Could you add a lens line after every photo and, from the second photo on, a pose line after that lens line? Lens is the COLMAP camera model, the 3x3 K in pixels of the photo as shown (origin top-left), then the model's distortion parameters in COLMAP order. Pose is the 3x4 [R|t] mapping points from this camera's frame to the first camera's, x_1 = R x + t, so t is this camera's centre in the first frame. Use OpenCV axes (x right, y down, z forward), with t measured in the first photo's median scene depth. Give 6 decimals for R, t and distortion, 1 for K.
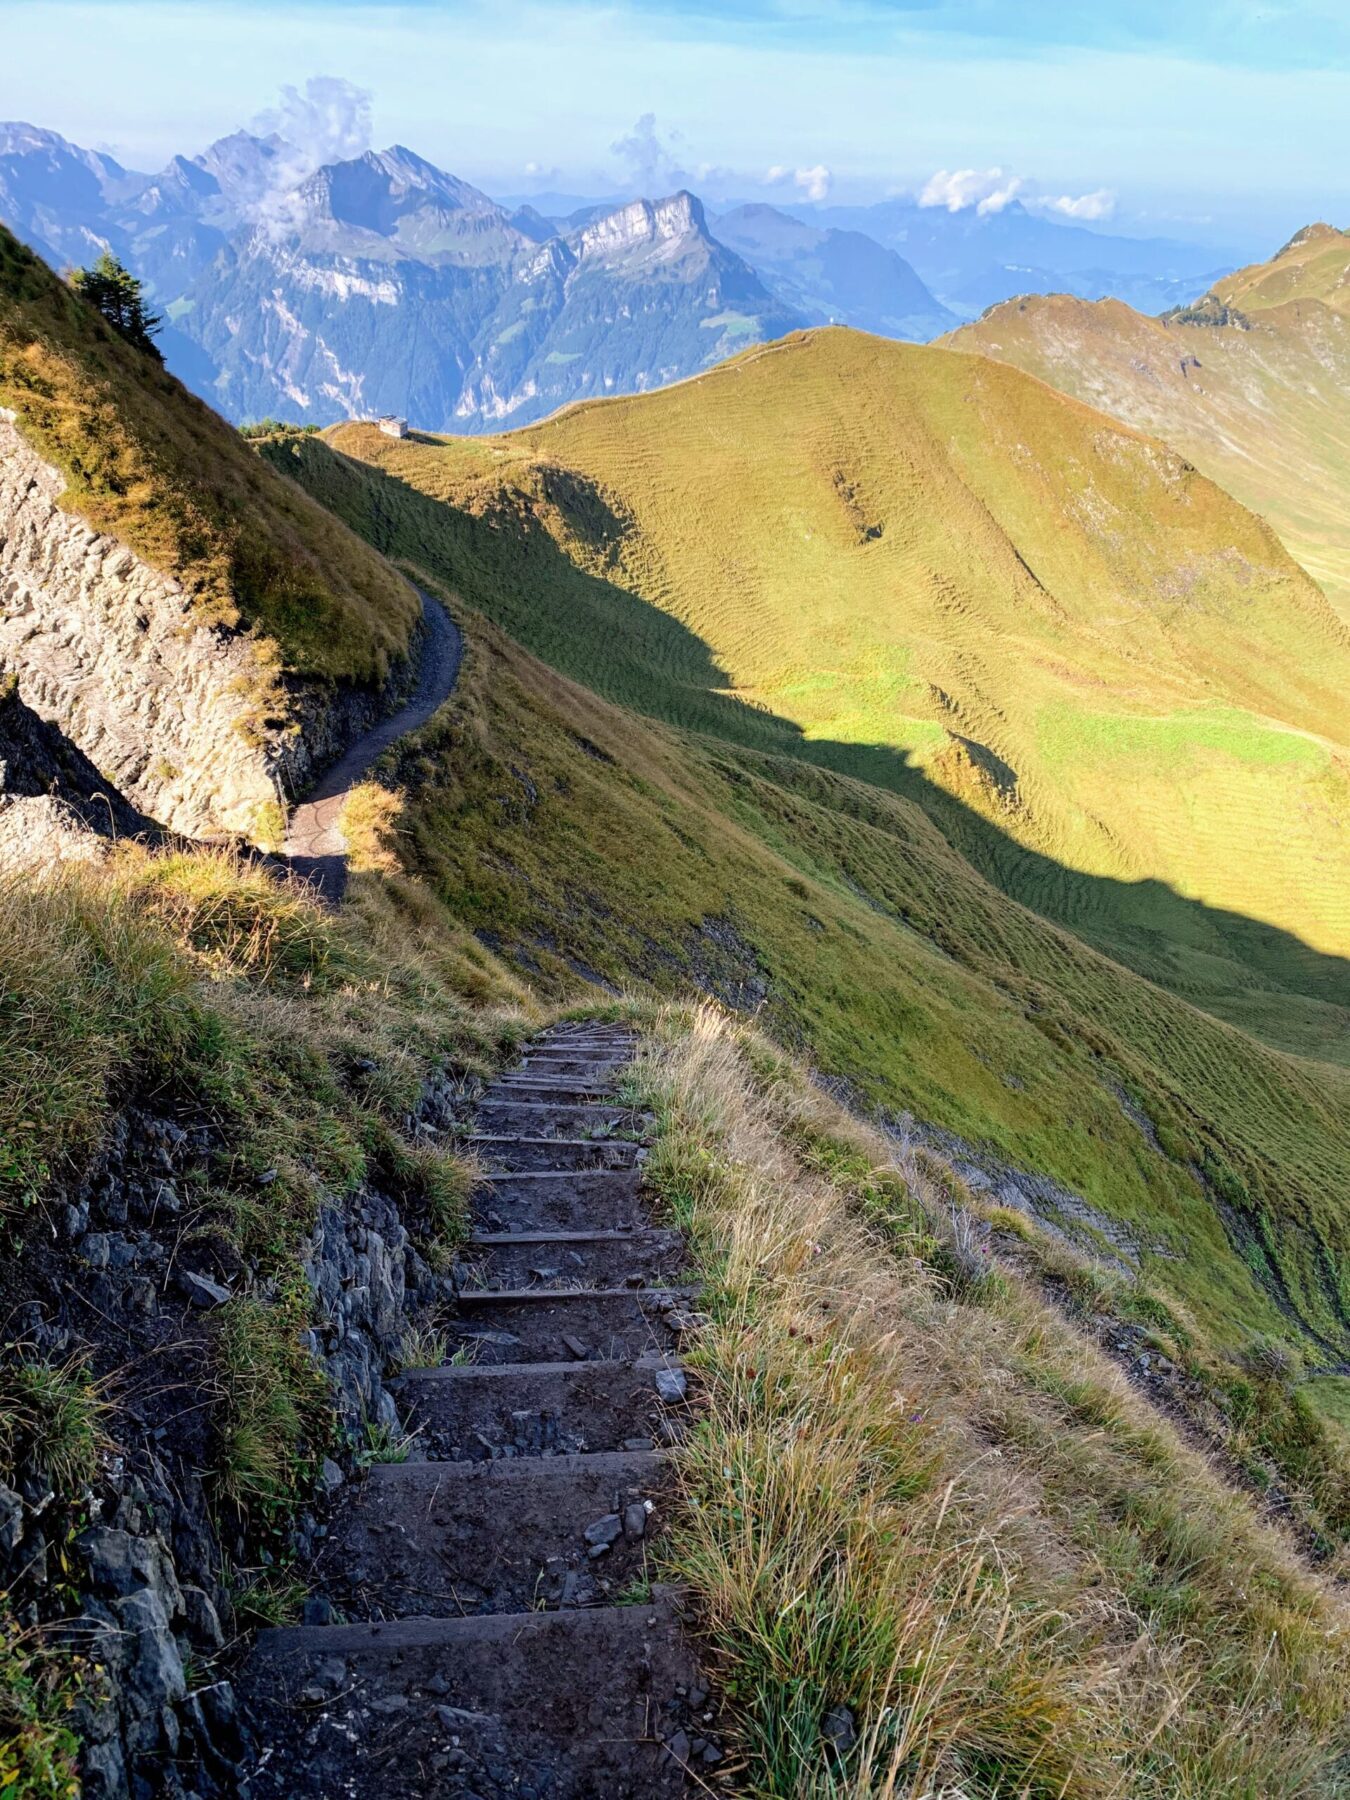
lens RADIAL K [[1386.5, 0, 668.9], [0, 1386.5, 883.3], [0, 0, 1]] dist [0.025687, -0.032609]
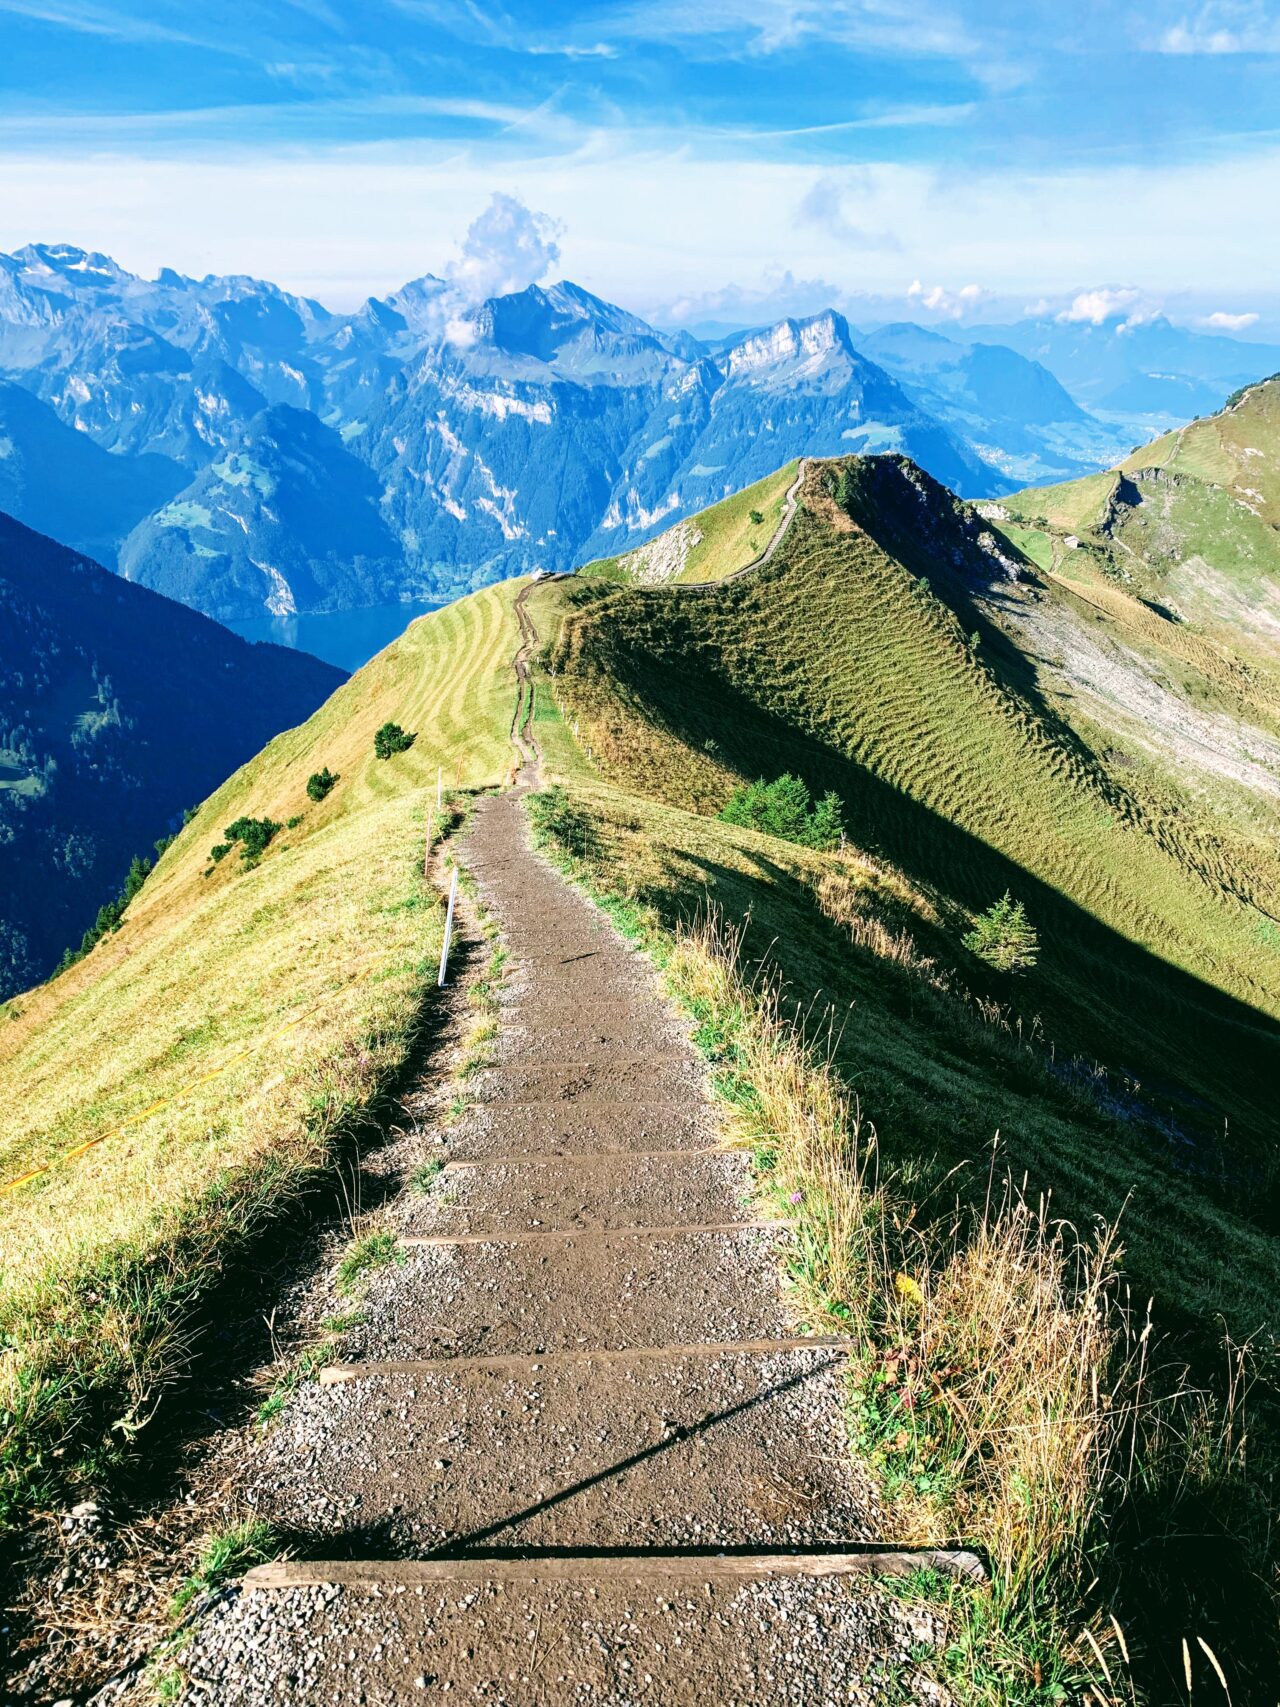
lens RADIAL K [[1314.9, 0, 641.0], [0, 1314.9, 849.8], [0, 0, 1]] dist [0.025687, -0.032609]
pose [[0.991650, 0.019824, -0.127429, 0.005005], [-0.029930, 0.996513, -0.077886, -0.019794], [0.125441, 0.081050, 0.988785, 0.051374]]
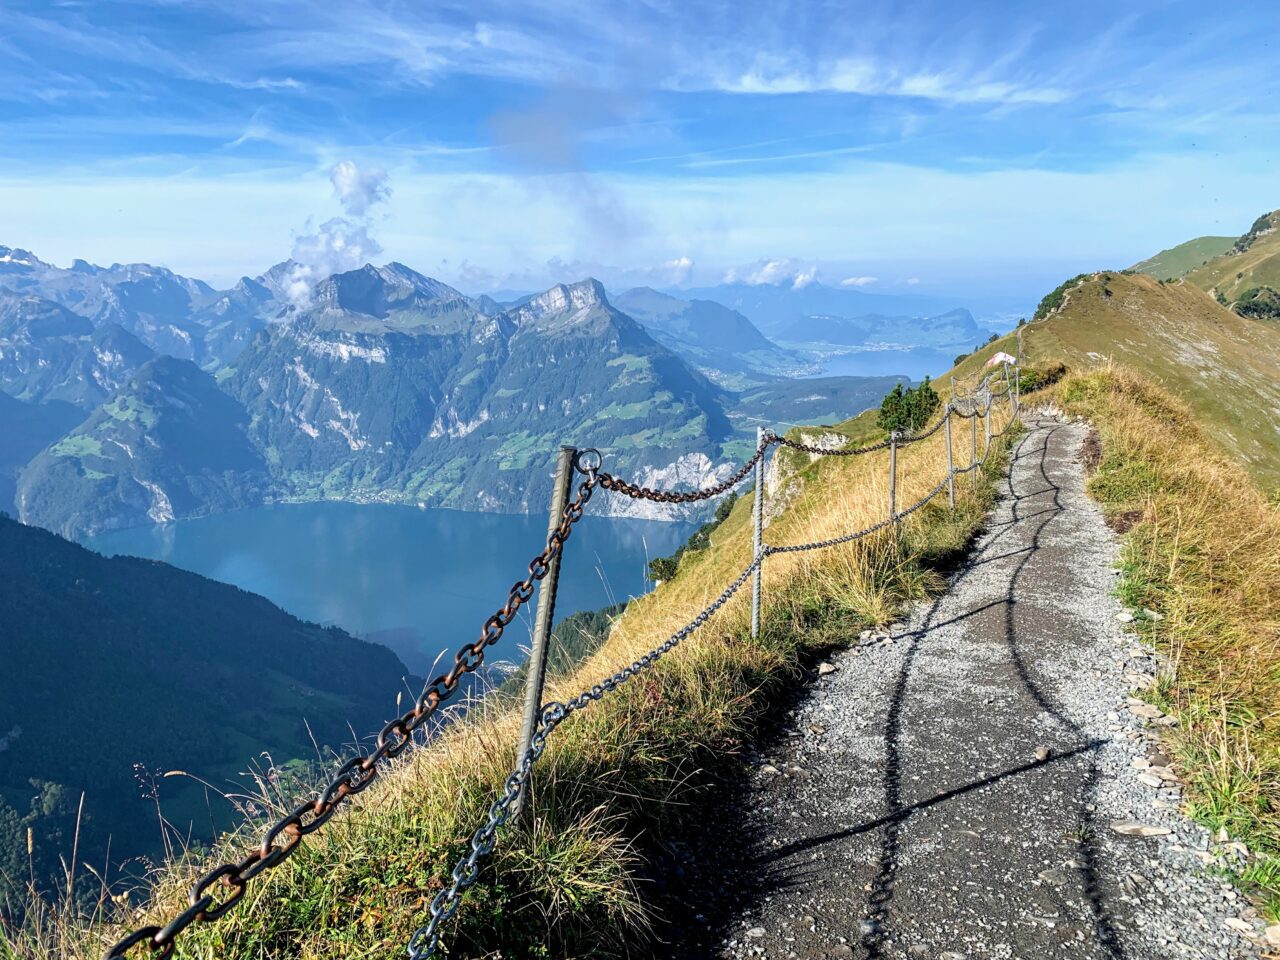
lens RADIAL K [[986.0, 0, 647.1], [0, 986.0, 472.9], [0, 0, 1]] dist [0.025687, -0.032609]
pose [[0.996768, -0.061188, 0.052052, 0.004668], [0.072942, 0.960846, -0.267310, -0.031594], [-0.033657, 0.270243, 0.962204, 0.081692]]
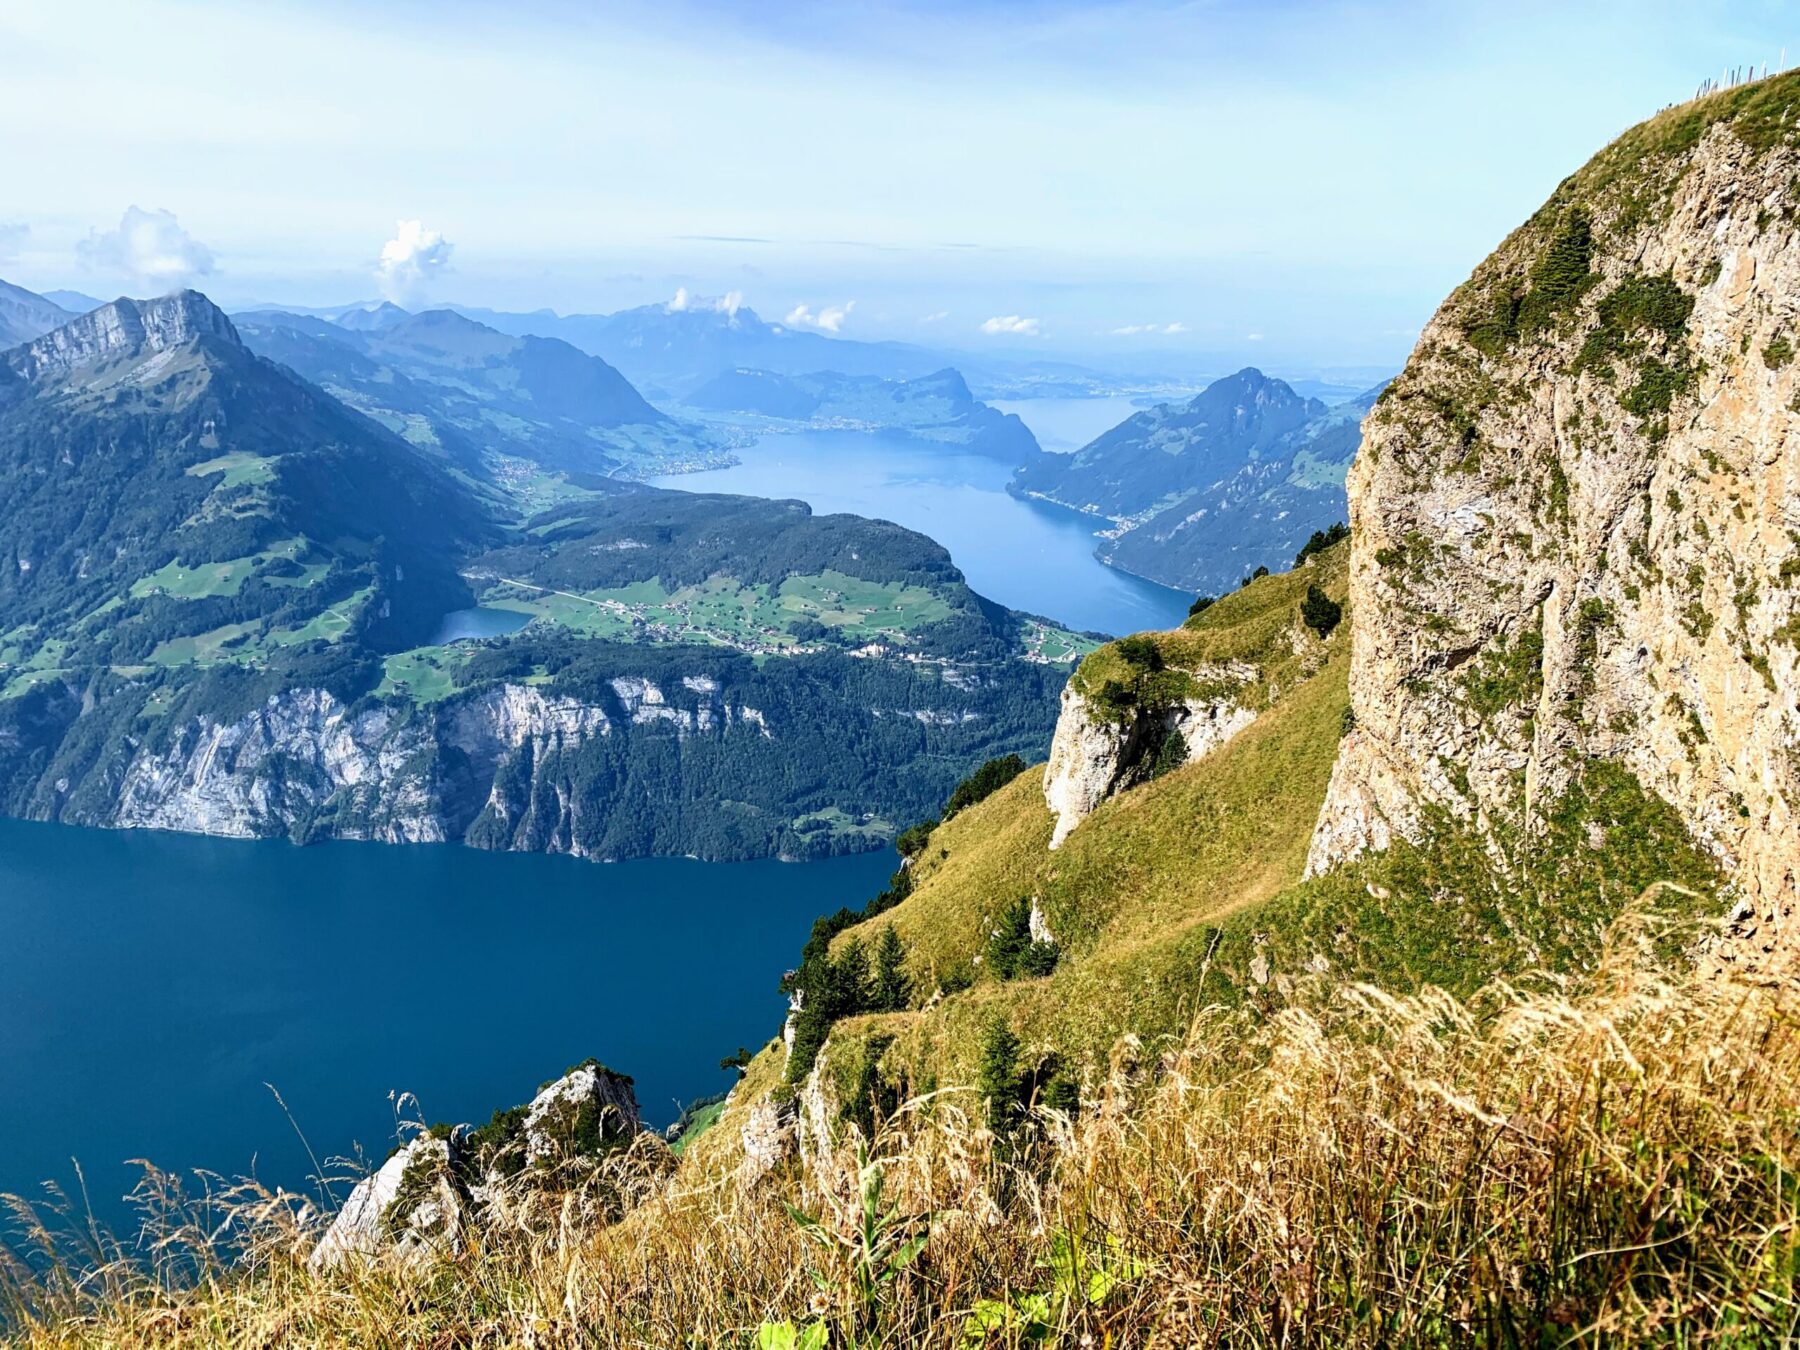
lens RADIAL K [[1386.5, 0, 903.8], [0, 1386.5, 679.3], [0, 0, 1]] dist [0.025687, -0.032609]
pose [[0.952529, -0.083811, 0.292683, 0.135254], [0.139356, 0.974763, -0.174404, -0.131084], [-0.270680, 0.206912, 0.940170, 0.280057]]
